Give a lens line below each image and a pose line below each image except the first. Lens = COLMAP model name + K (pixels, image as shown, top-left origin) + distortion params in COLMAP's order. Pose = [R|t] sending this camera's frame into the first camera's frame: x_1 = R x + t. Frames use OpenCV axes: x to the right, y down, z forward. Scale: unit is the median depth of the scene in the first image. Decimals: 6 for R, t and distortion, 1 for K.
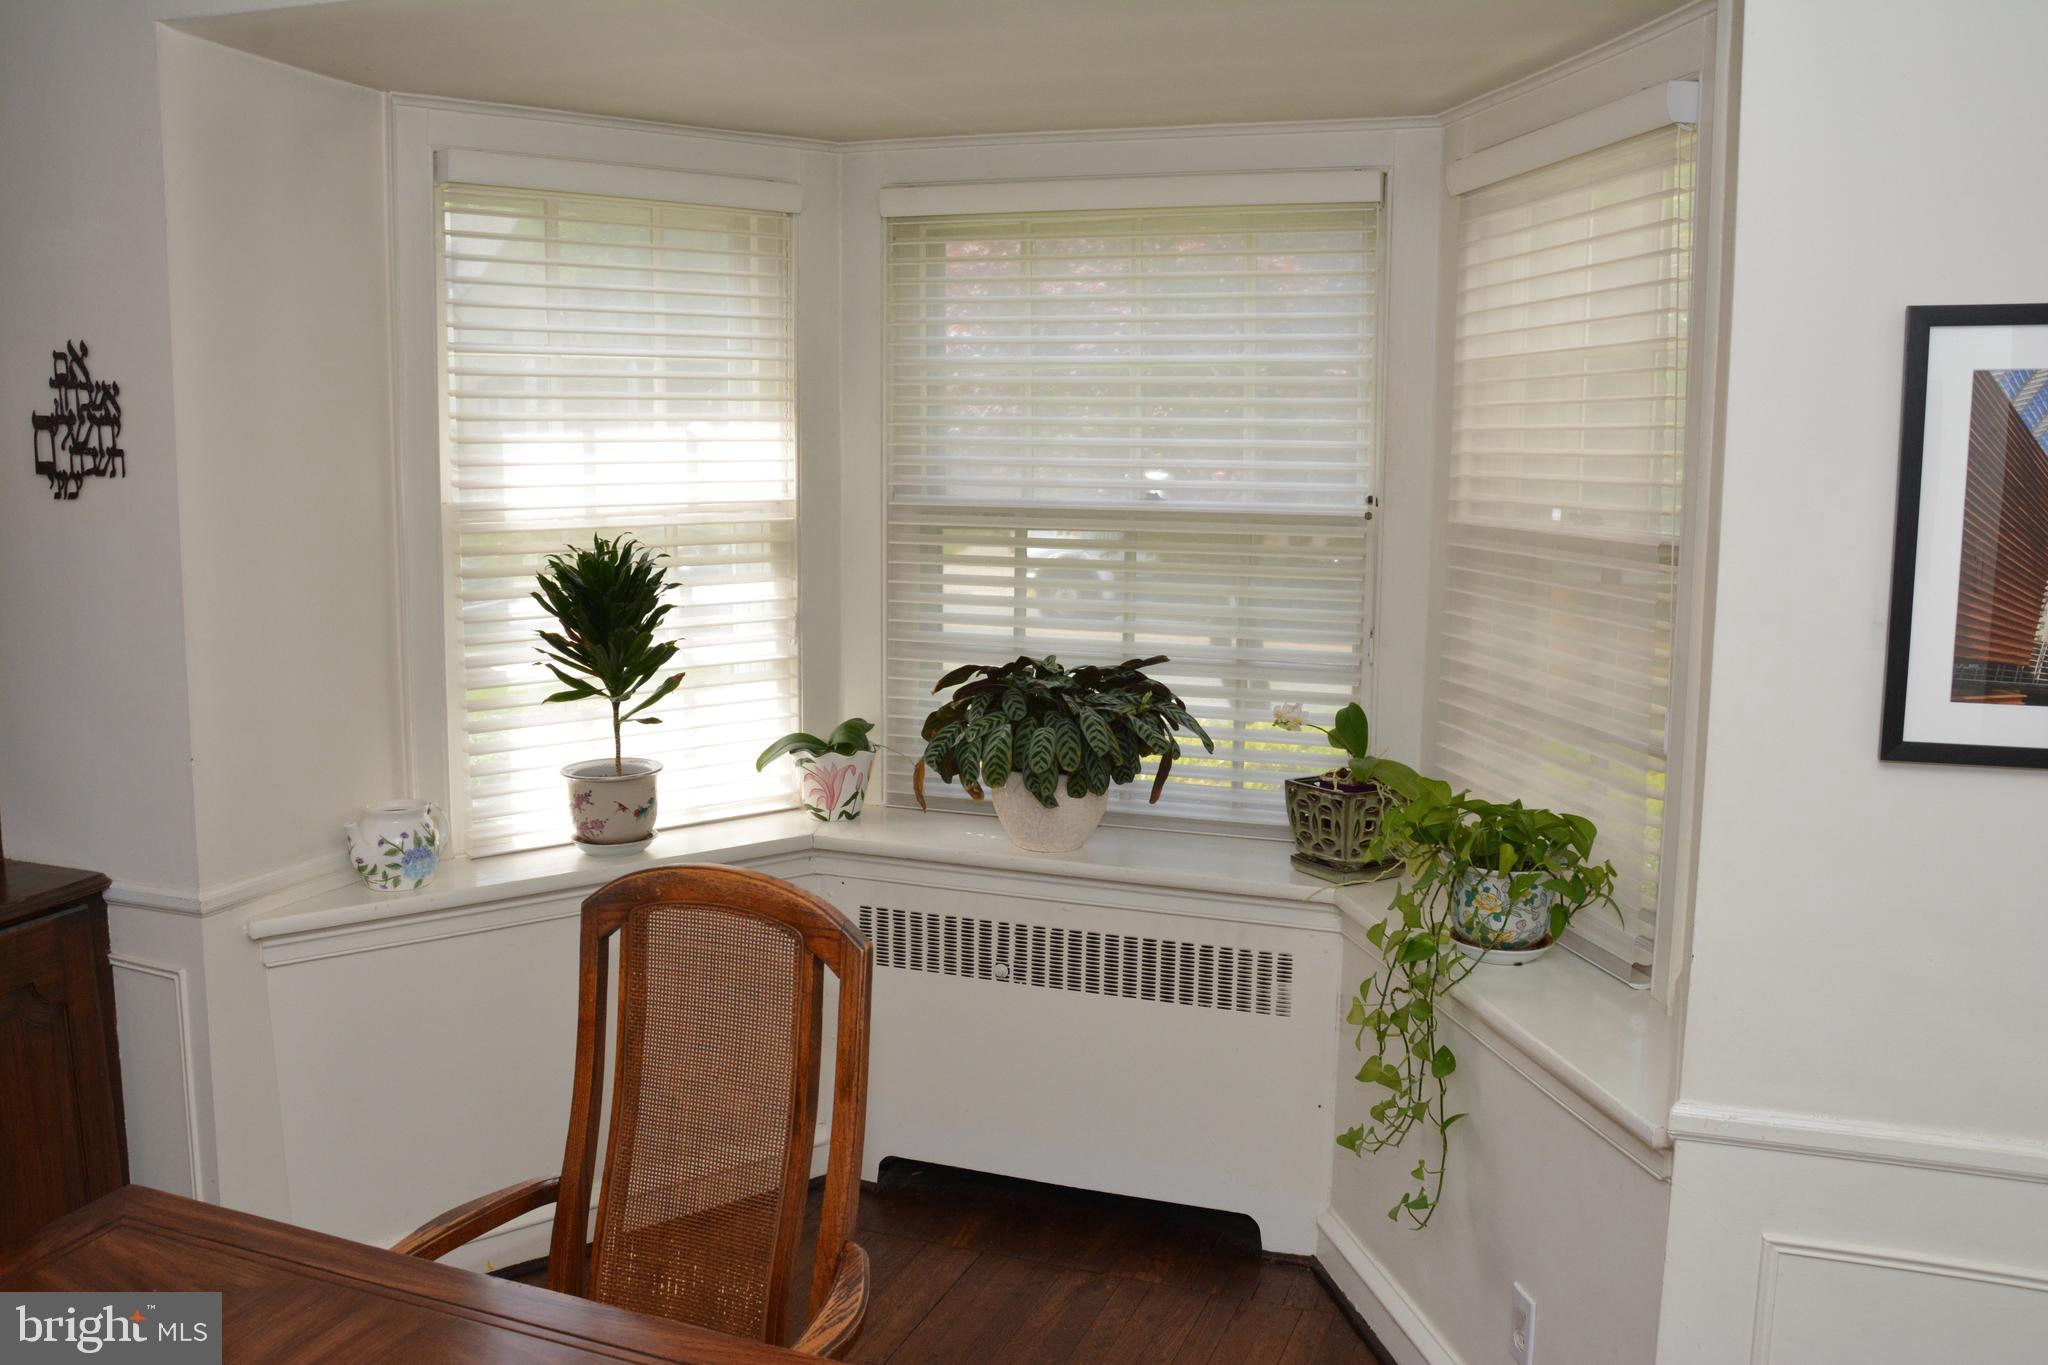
lens RADIAL K [[1618.3, 0, 1030.0], [0, 1618.3, 685.5], [0, 0, 1]] dist [-0.162332, 0.136498]
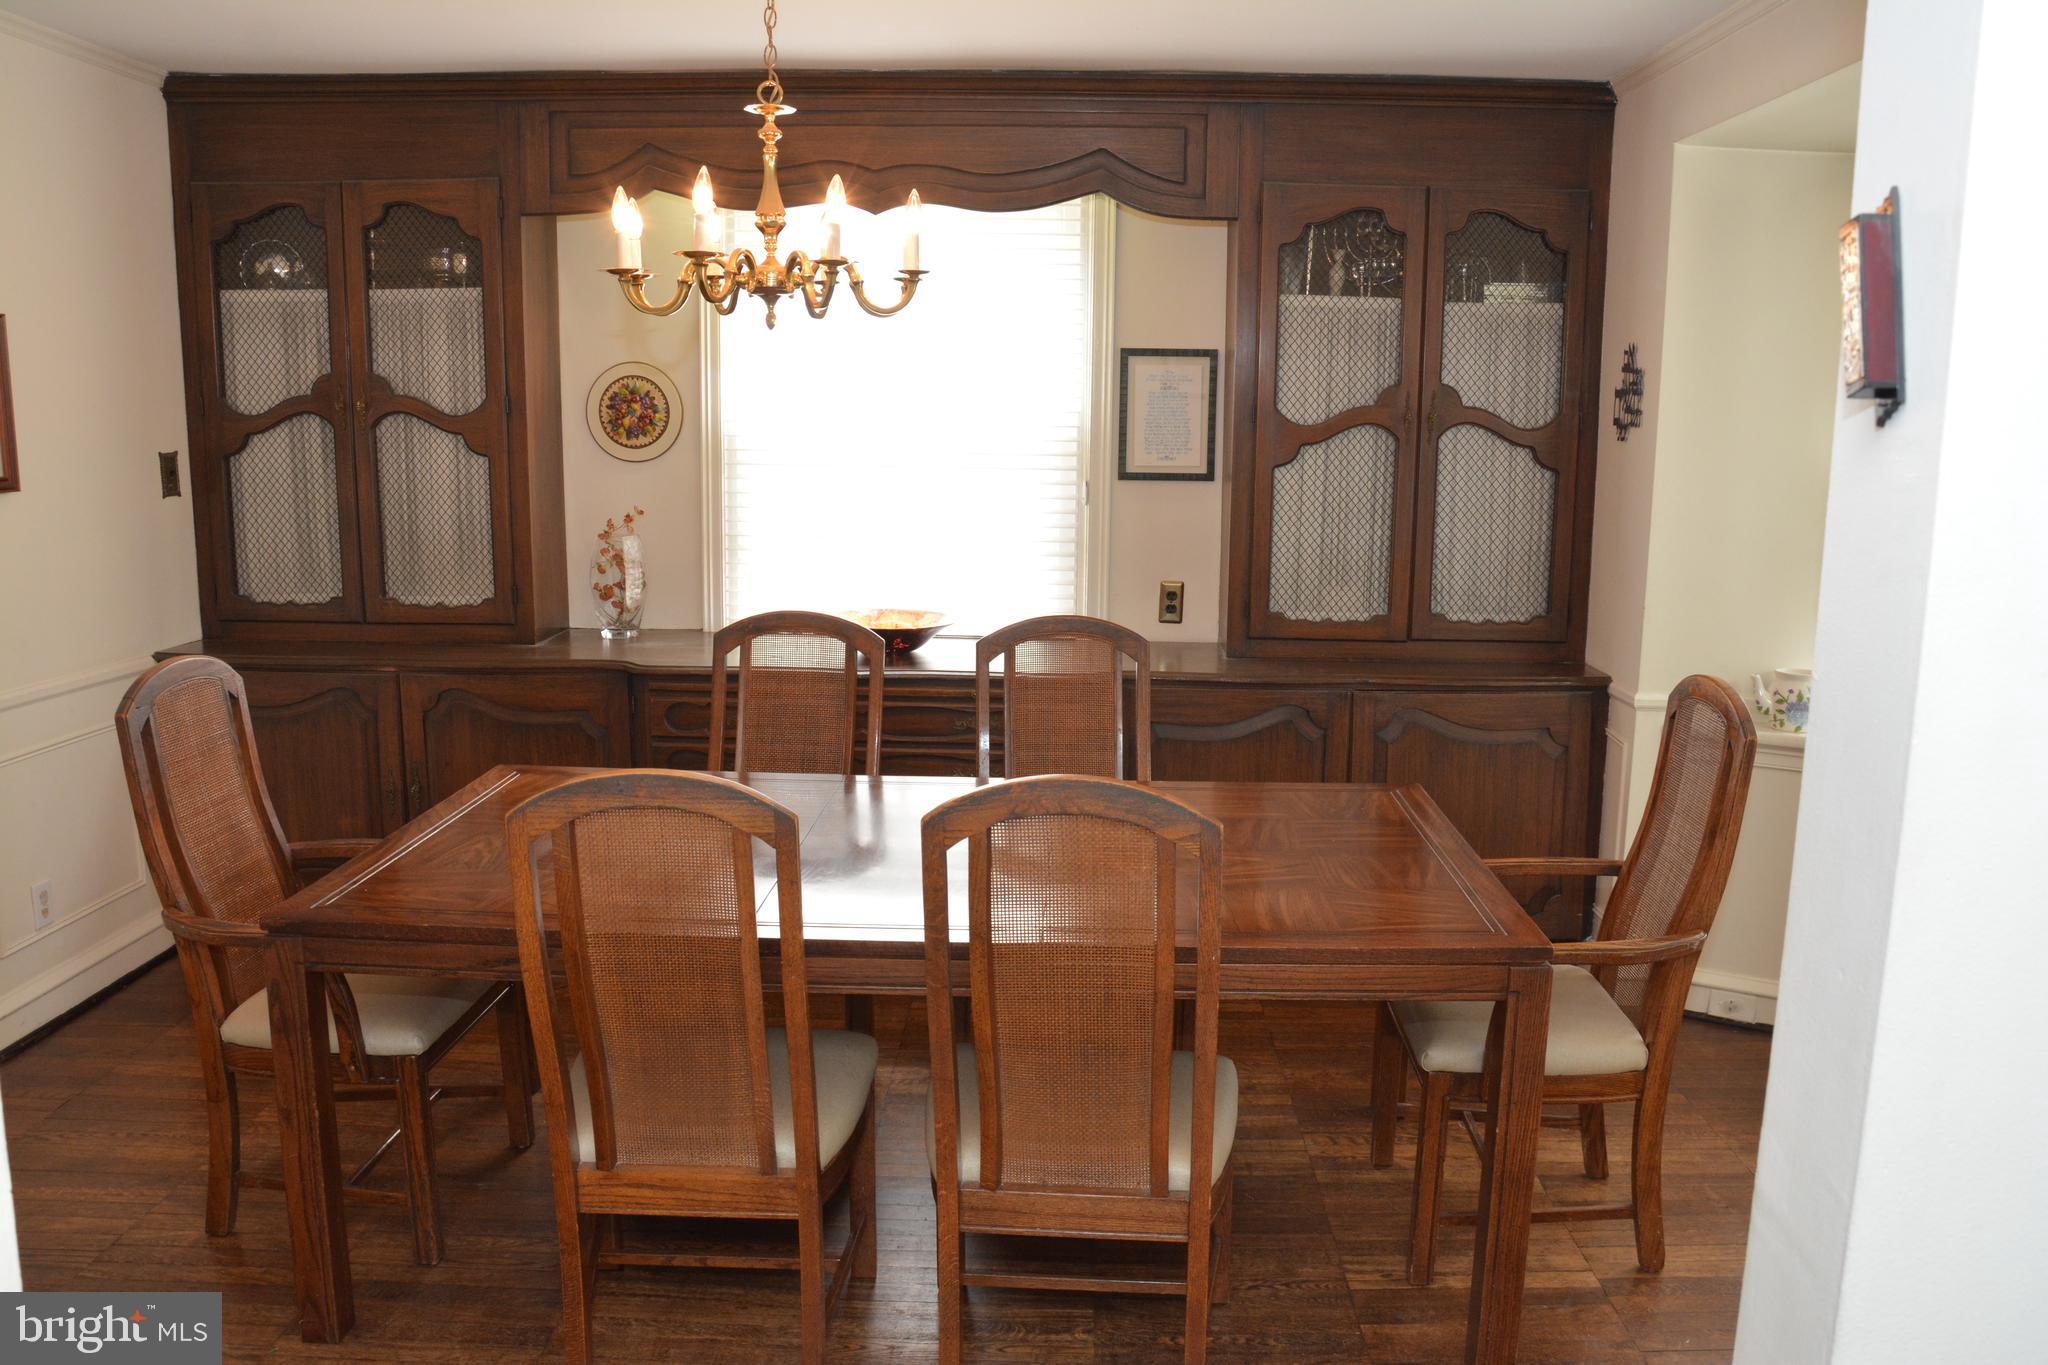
lens RADIAL K [[1618.3, 0, 1030.0], [0, 1618.3, 685.5], [0, 0, 1]] dist [-0.162332, 0.136498]
pose [[0.322071, 0.156948, -0.933615, 0.710245], [-0.144948, 0.982710, 0.115198, 0.028395], [0.935554, 0.098224, 0.339252, -0.106362]]
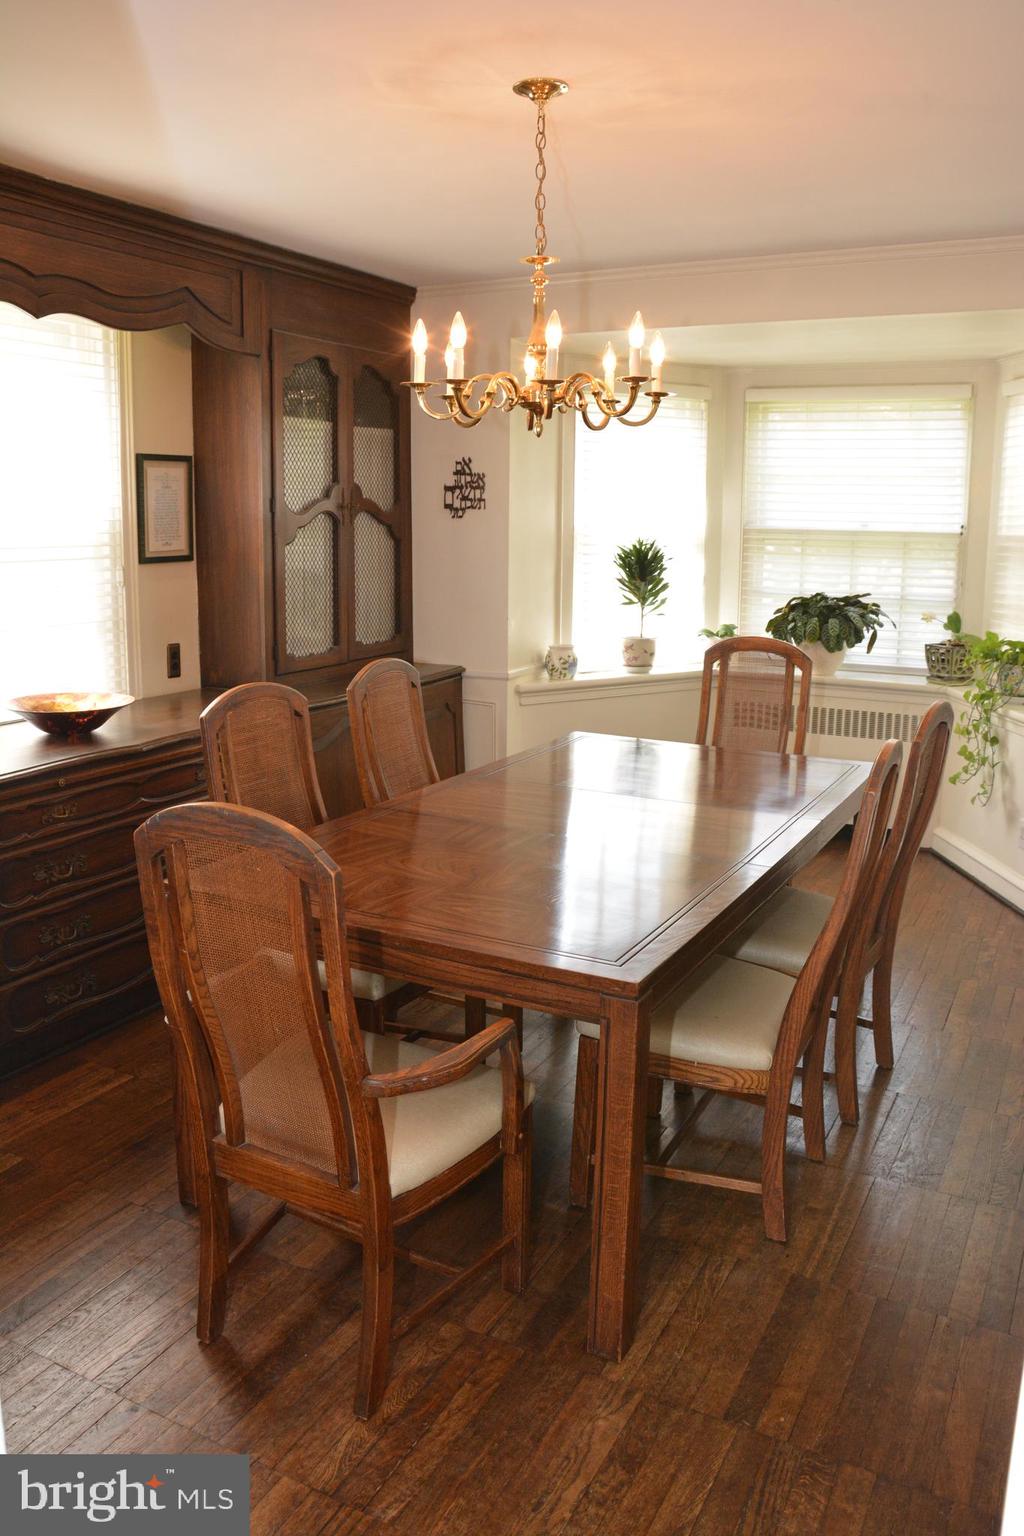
lens RADIAL K [[1213.7, 0, 459.2], [0, 1213.7, 775.3], [0, 0, 1]] dist [-0.162332, 0.136498]
pose [[0.988313, 0.022357, -0.150789, -0.283347], [-0.013071, 0.997972, 0.062295, 0.170601], [0.151876, -0.059596, 0.986601, -0.943243]]
